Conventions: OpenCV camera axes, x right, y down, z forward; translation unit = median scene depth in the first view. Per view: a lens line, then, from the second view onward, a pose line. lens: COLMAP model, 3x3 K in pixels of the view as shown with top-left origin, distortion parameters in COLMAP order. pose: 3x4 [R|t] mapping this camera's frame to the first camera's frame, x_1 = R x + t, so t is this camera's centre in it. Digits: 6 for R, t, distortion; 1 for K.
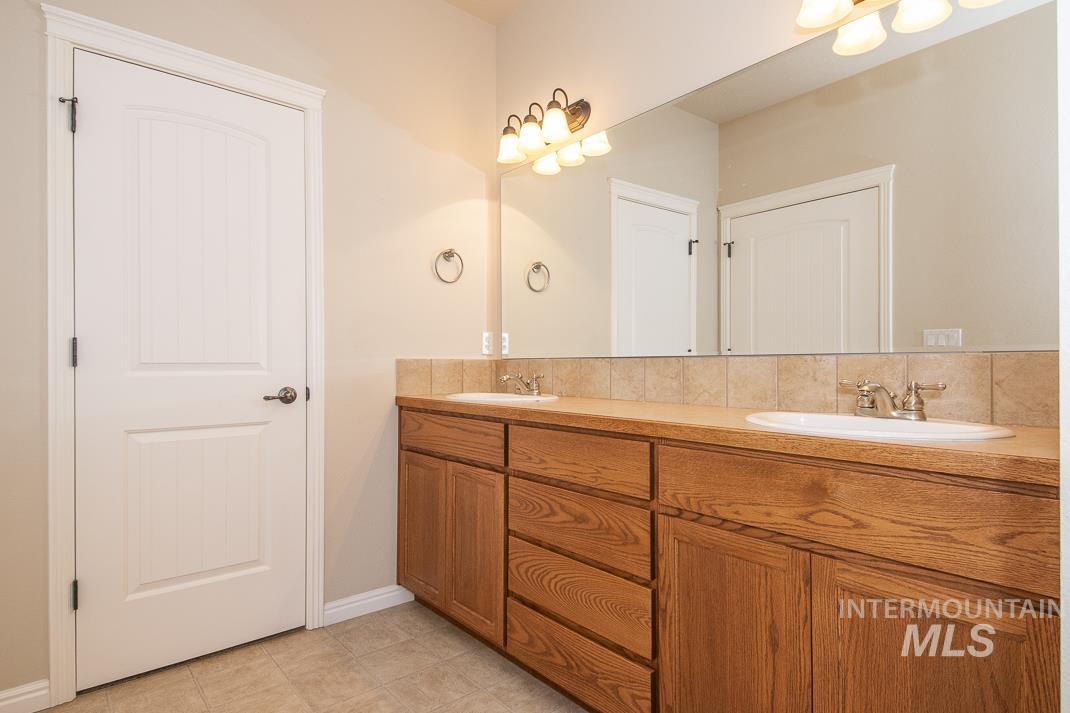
lens RADIAL K [[581.4, 0, 532.8], [0, 581.4, 356.7], [0, 0, 1]] dist [0.031560, -0.020698]
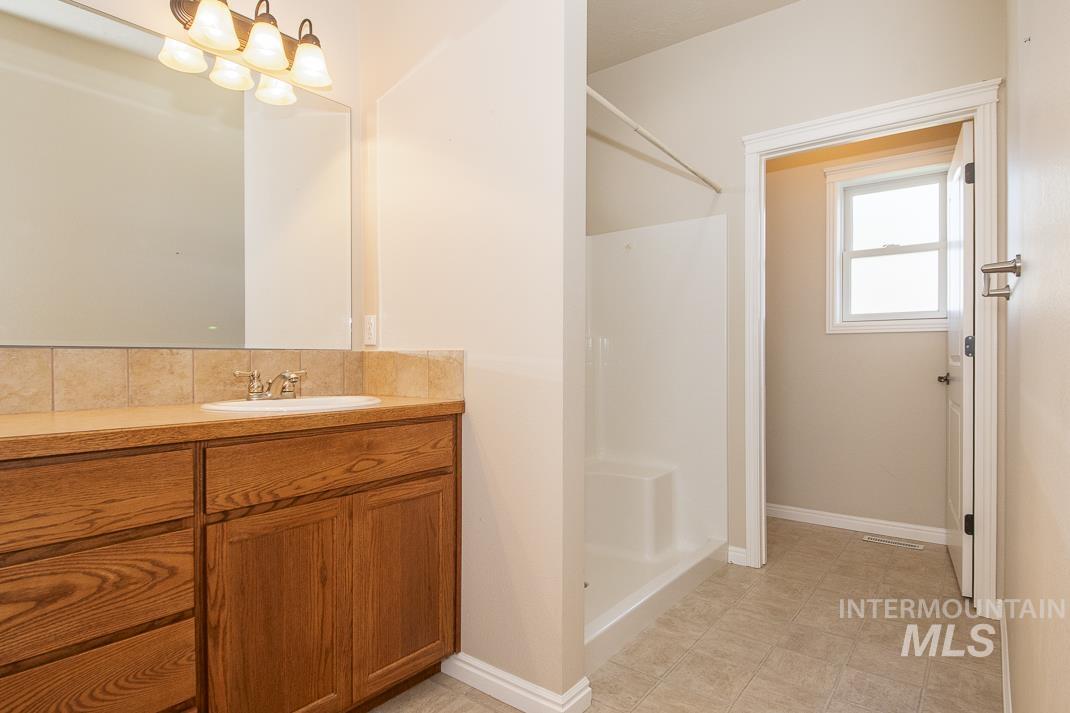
lens RADIAL K [[581.4, 0, 533.7], [0, 581.4, 360.4], [0, 0, 1]] dist [0.031560, -0.020698]
pose [[-0.231233, -0.002786, 0.972894, -0.763419], [-0.014536, 0.999894, -0.000591, 0.010368], [-0.972790, -0.014279, -0.231249, 0.718359]]
